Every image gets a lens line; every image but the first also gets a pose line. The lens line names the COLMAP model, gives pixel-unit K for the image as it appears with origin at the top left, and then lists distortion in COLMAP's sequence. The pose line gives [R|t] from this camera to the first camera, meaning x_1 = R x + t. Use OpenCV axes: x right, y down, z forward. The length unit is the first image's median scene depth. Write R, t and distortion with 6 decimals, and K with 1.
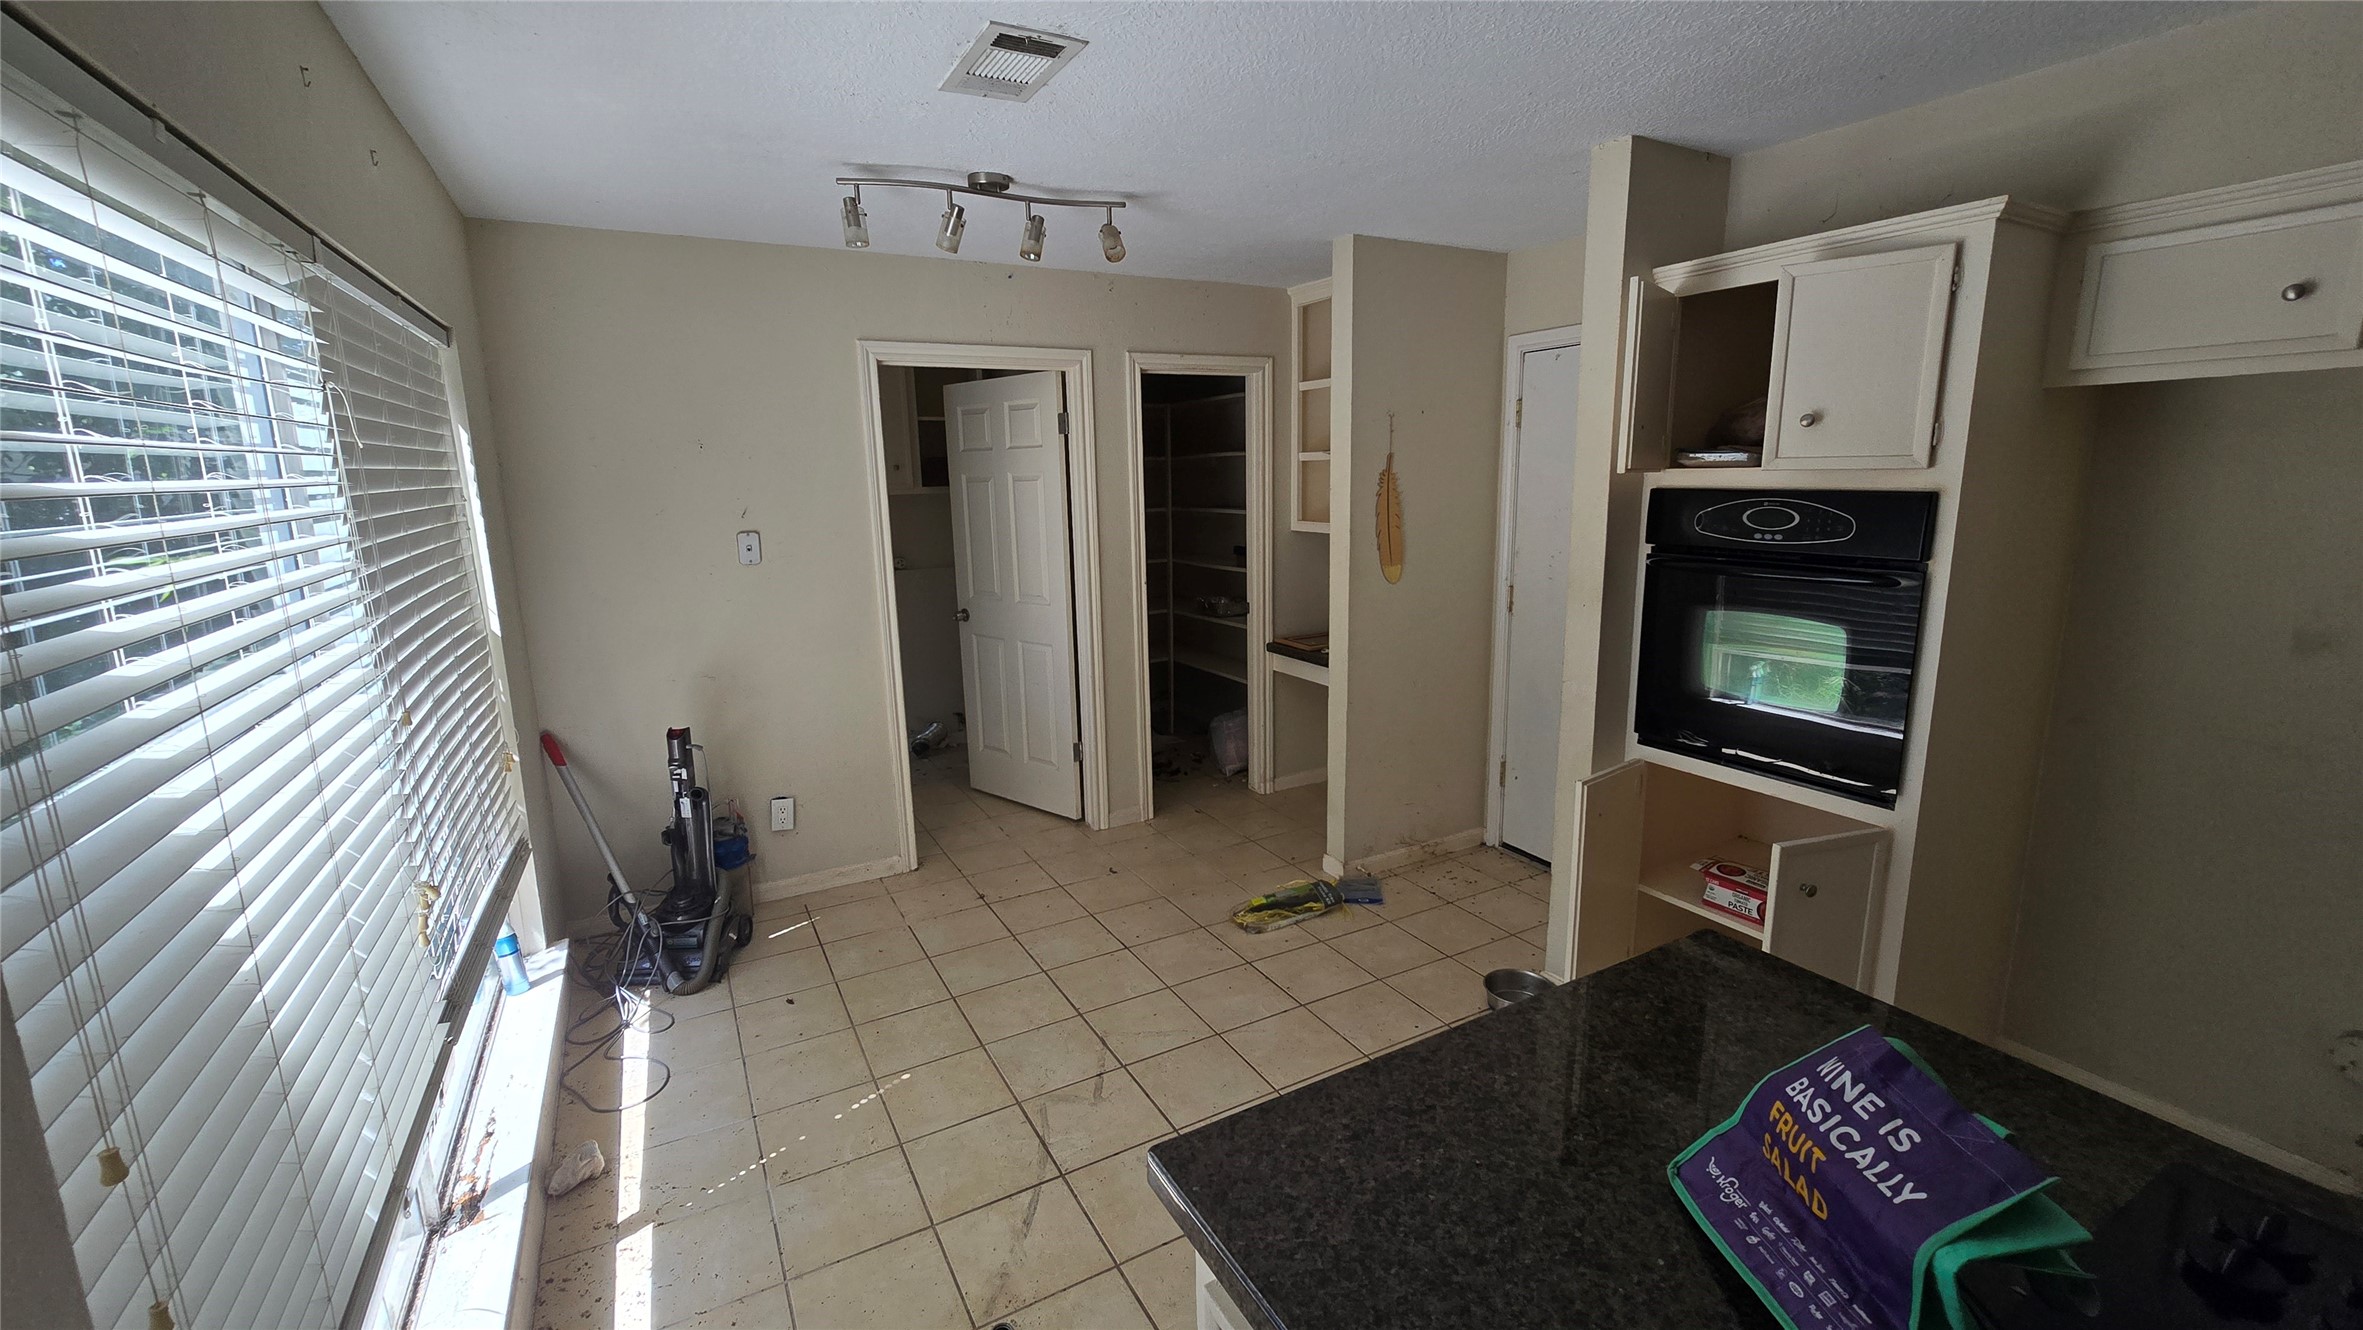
lens RADIAL K [[967.3, 0, 1188.2], [0, 967.3, 663.3], [0, 0, 1]] dist [-0.003166, -0.000027]
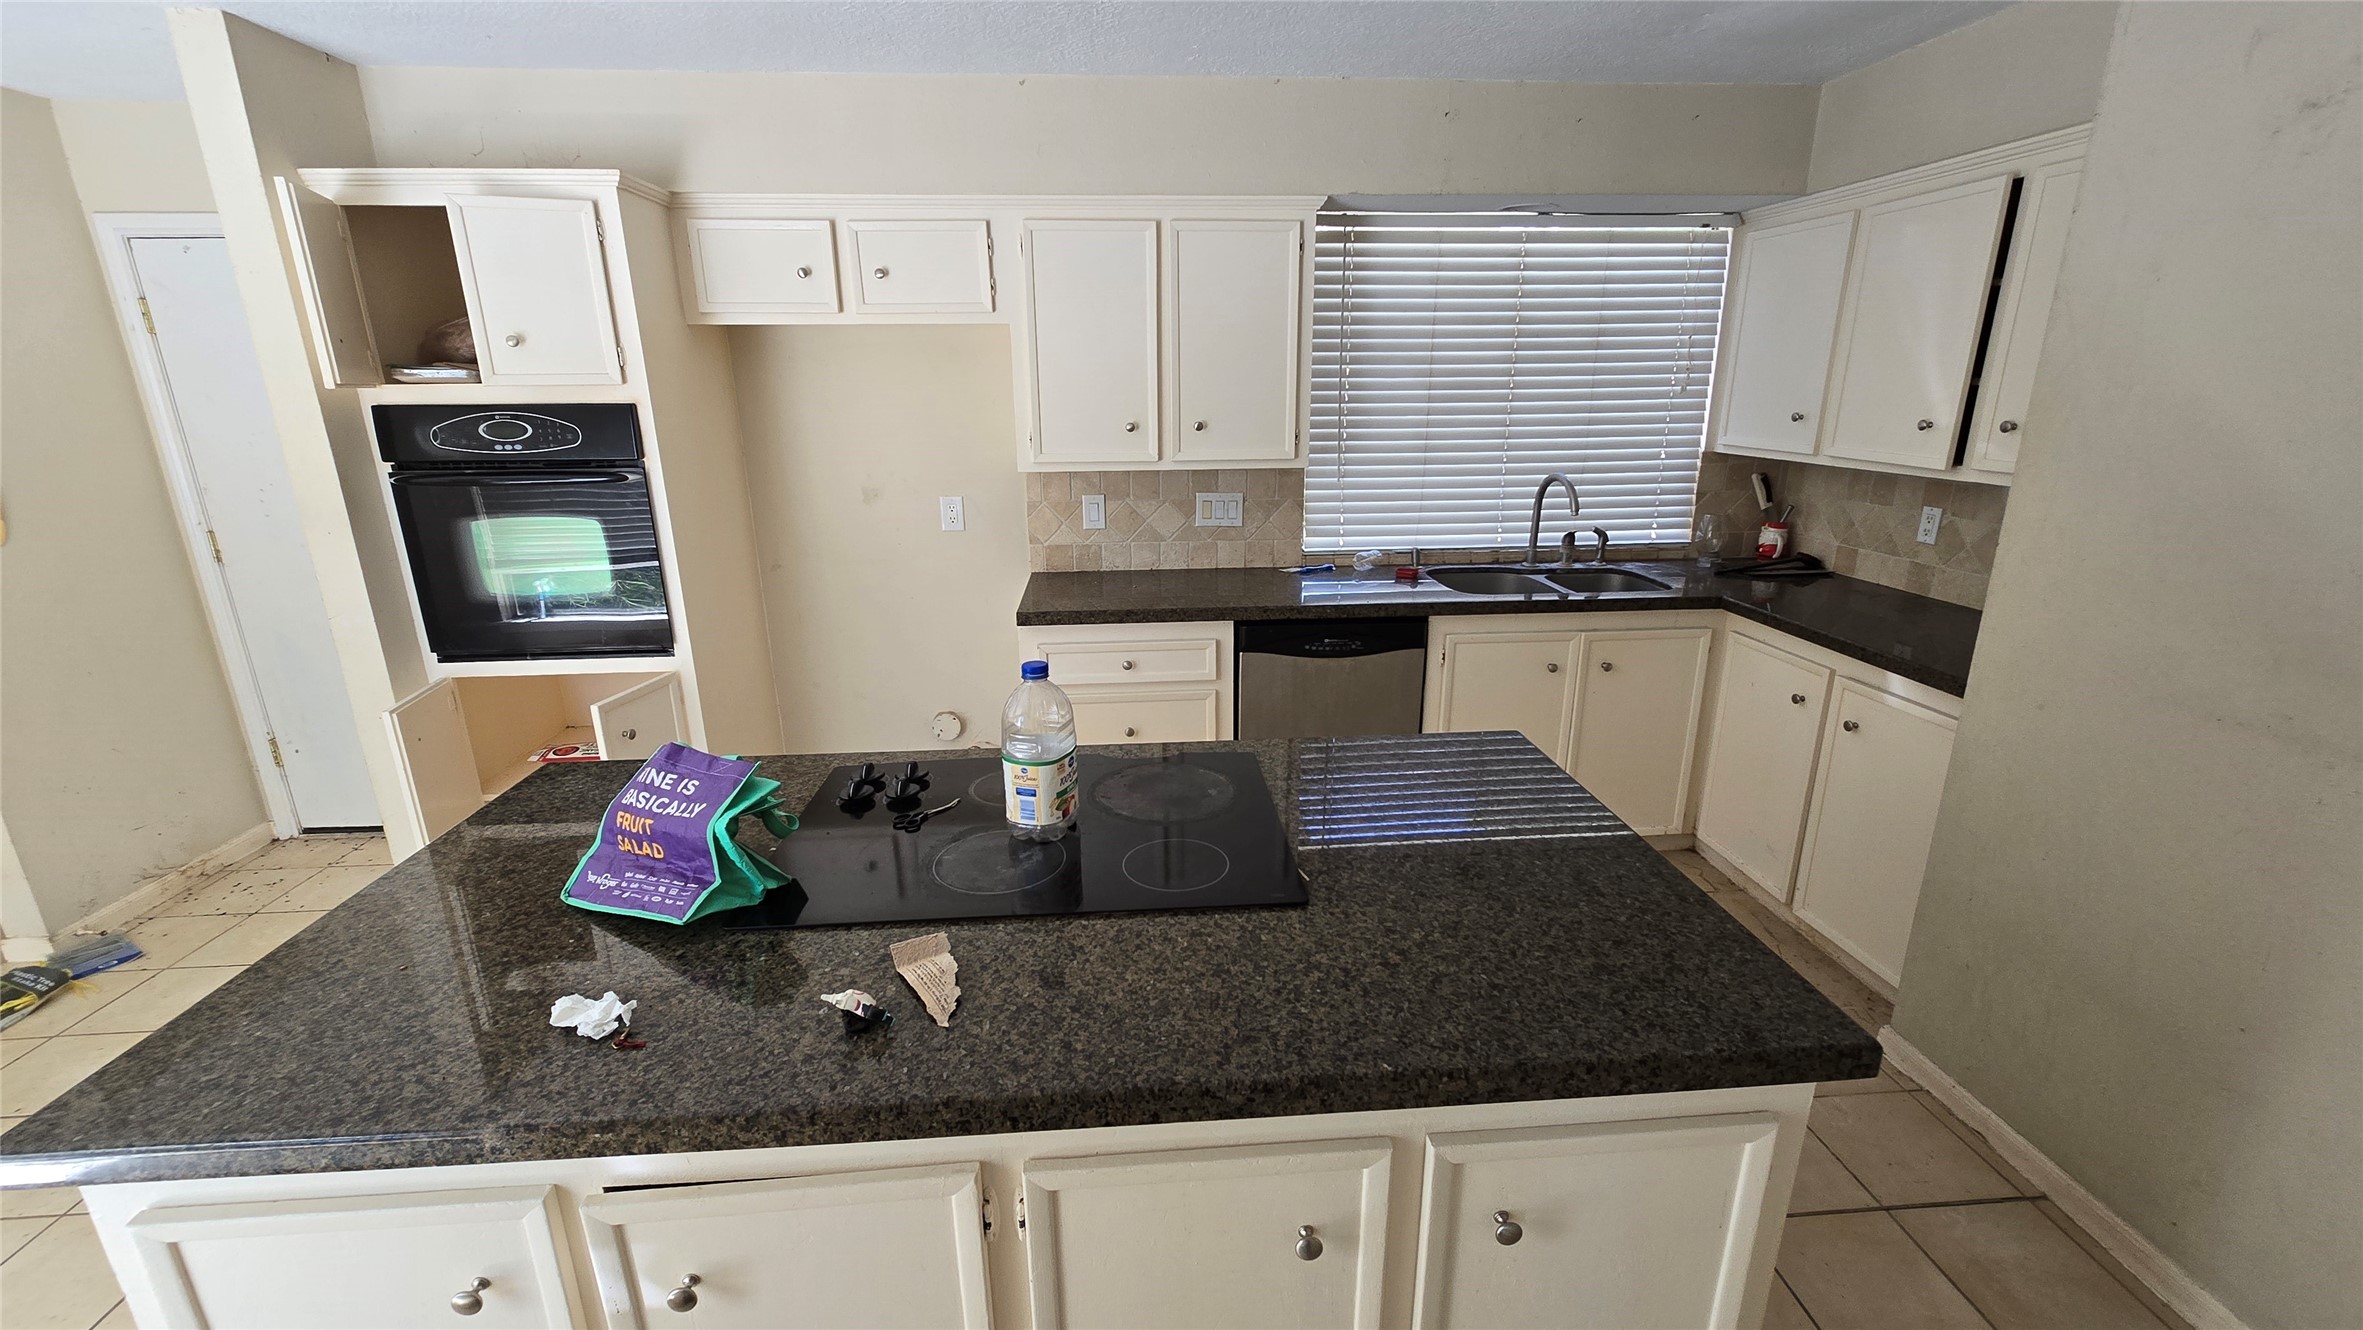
lens RADIAL K [[967.3, 0, 1193.4], [0, 967.3, 663.5], [0, 0, 1]] dist [-0.003166, -0.000027]
pose [[0.419745, -0.242983, 0.874513, -0.098854], [0.177237, 0.966894, 0.183581, 0.044396], [-0.890169, 0.077939, 0.448915, -0.177409]]
